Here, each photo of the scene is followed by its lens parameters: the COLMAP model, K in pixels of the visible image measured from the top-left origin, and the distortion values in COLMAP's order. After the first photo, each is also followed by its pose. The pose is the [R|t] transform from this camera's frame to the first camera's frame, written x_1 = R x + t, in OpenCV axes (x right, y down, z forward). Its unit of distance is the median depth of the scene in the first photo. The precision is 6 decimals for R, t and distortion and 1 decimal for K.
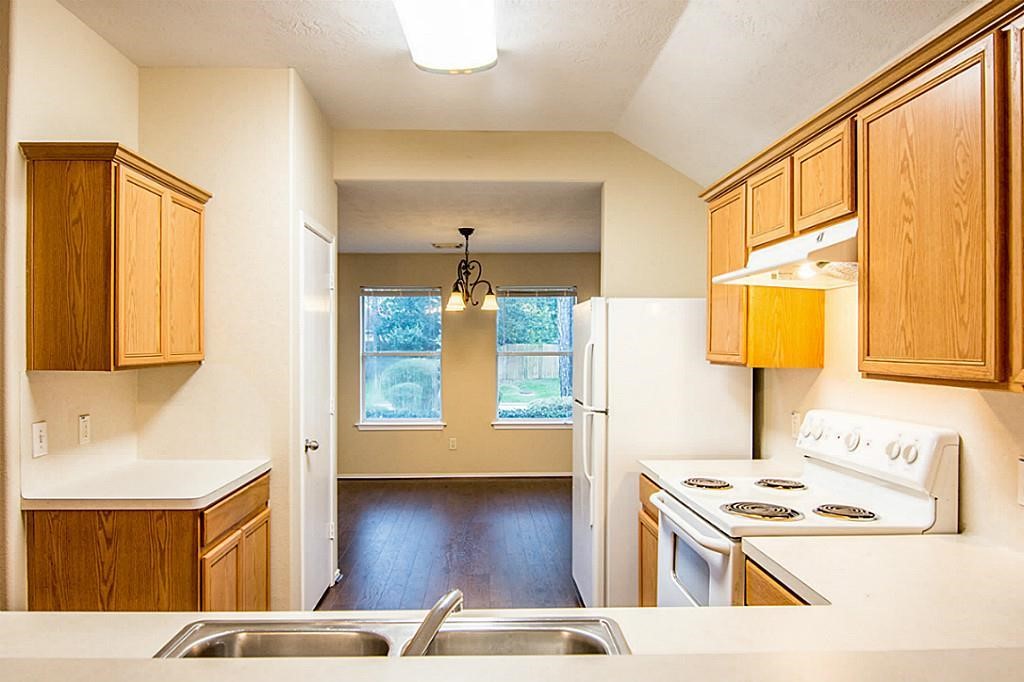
lens RADIAL K [[641.8, 0, 512.0], [0, 641.8, 341.0], [0, 0, 1]] dist [0.044229, -0.066143]
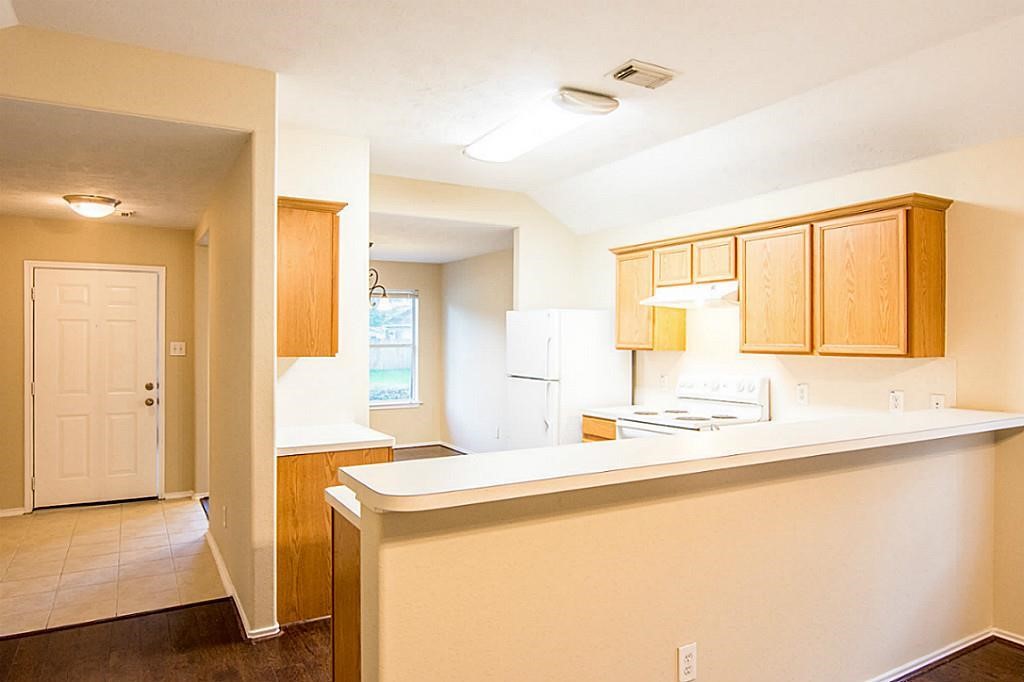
lens RADIAL K [[641.8, 0, 512.0], [0, 641.8, 341.0], [0, 0, 1]] dist [0.044229, -0.066143]
pose [[0.883610, -0.002857, 0.468214, -0.952860], [-0.002244, 0.999944, 0.010337, -0.005254], [-0.468217, -0.010184, 0.883555, -0.479998]]
